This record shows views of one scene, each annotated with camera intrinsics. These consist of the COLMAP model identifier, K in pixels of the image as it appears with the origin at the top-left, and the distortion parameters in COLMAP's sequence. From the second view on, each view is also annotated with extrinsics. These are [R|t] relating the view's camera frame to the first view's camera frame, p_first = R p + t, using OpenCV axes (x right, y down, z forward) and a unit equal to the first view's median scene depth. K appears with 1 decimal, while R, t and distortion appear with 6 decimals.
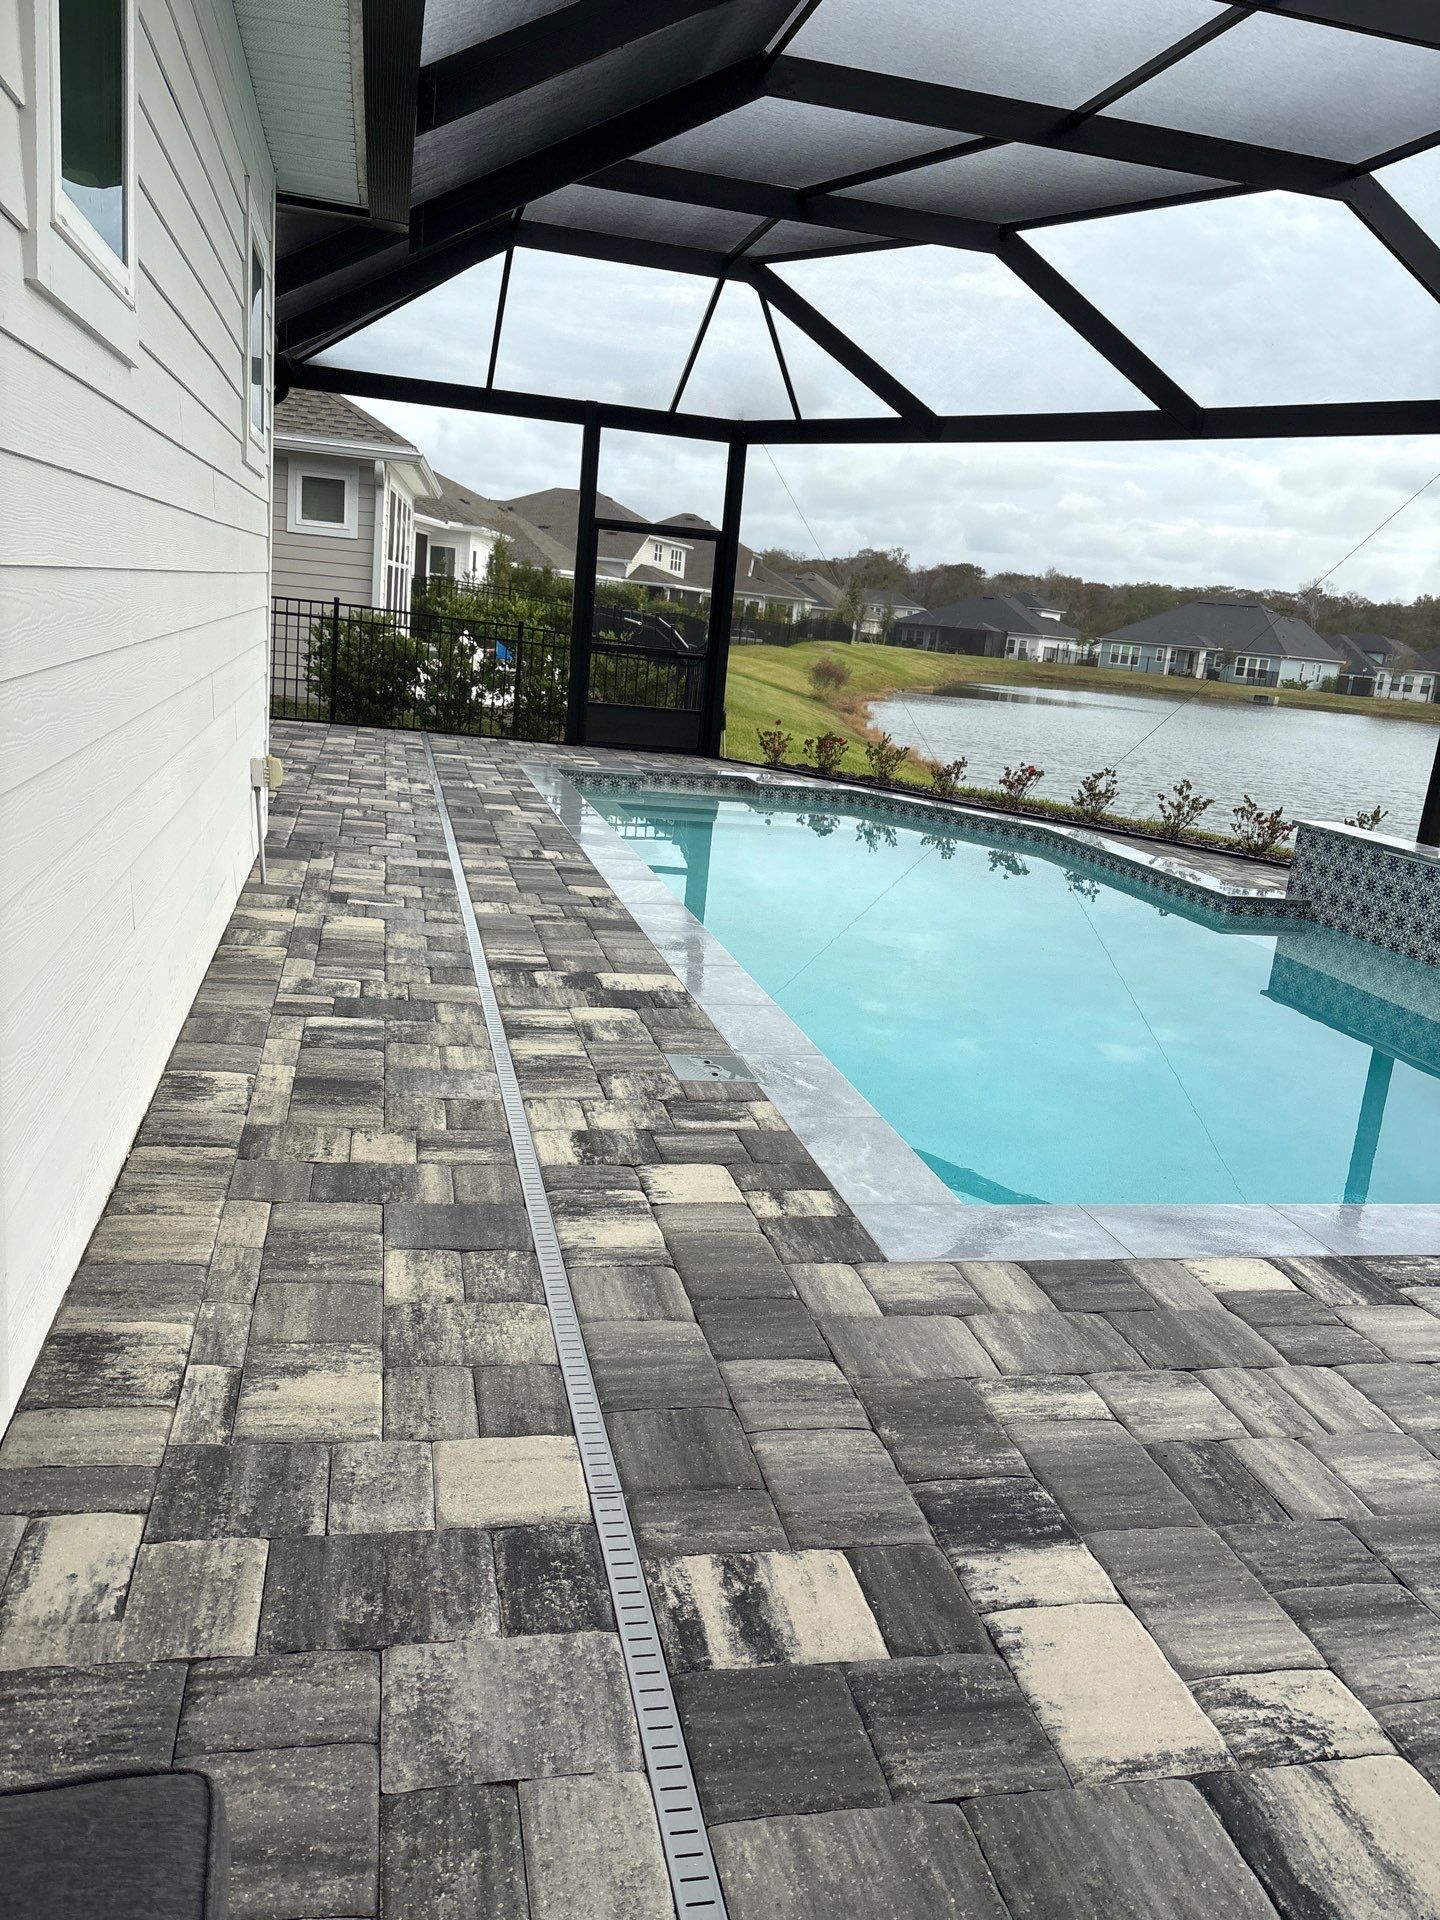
lens RADIAL K [[1402.1, 0, 720.0], [0, 1402.1, 960.0], [0, 0, 1]] dist [0.064228, -0.087122]
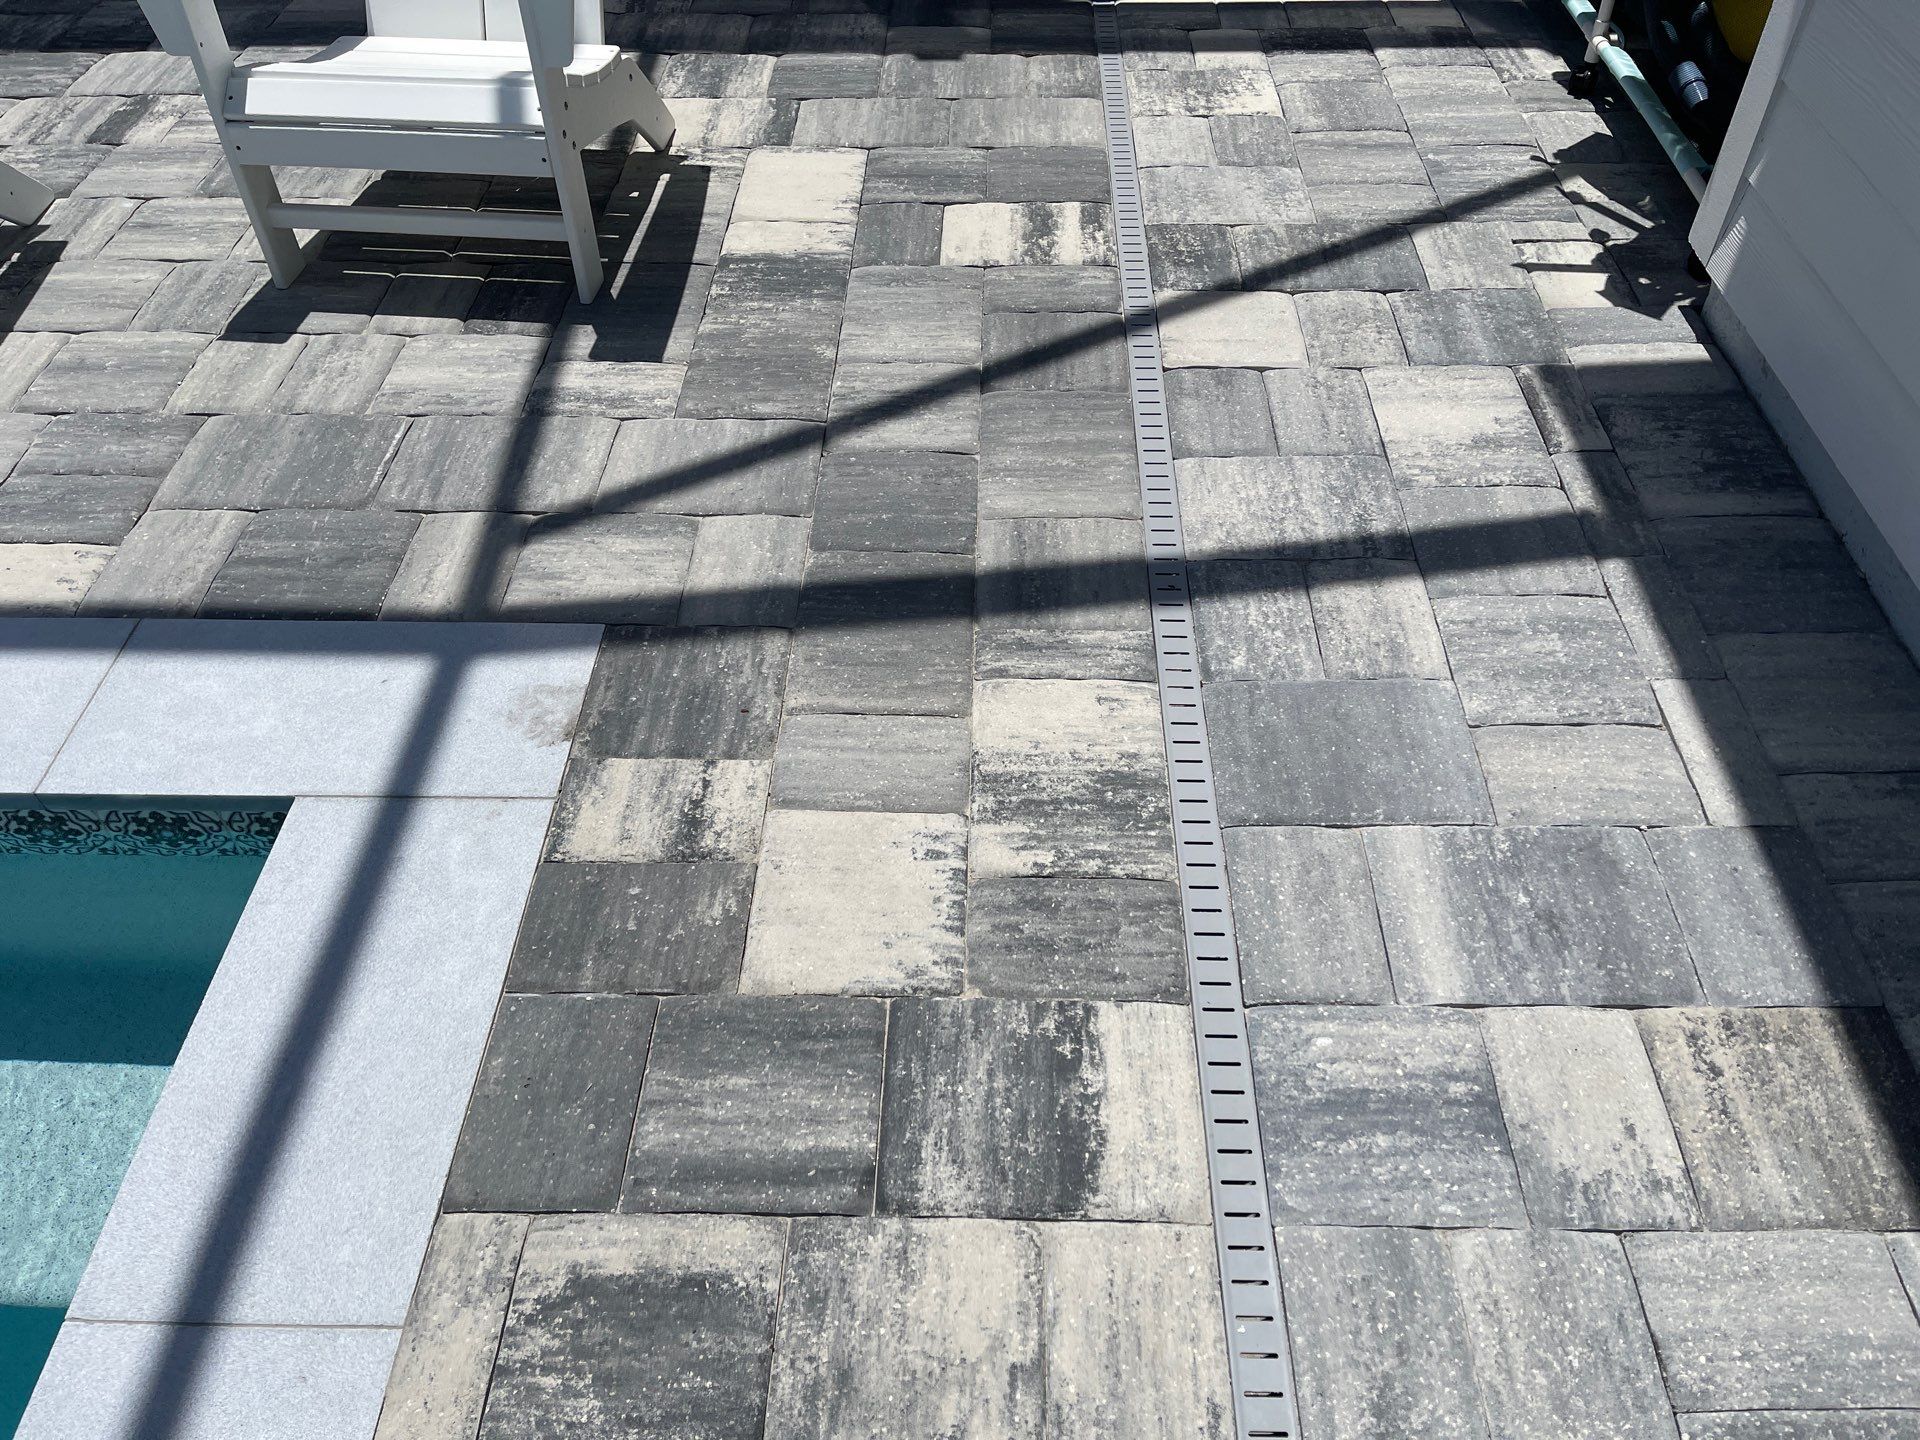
lens RADIAL K [[1410.2, 0, 960.0], [0, 1410.2, 720.0], [0, 0, 1]] dist [0.030283, -0.031924]
pose [[-0.964607, -0.244464, 0.098845, -0.090268], [-0.028818, 0.470340, 0.882014, -0.288774], [-0.262111, 0.847949, -0.460739, 1.234536]]
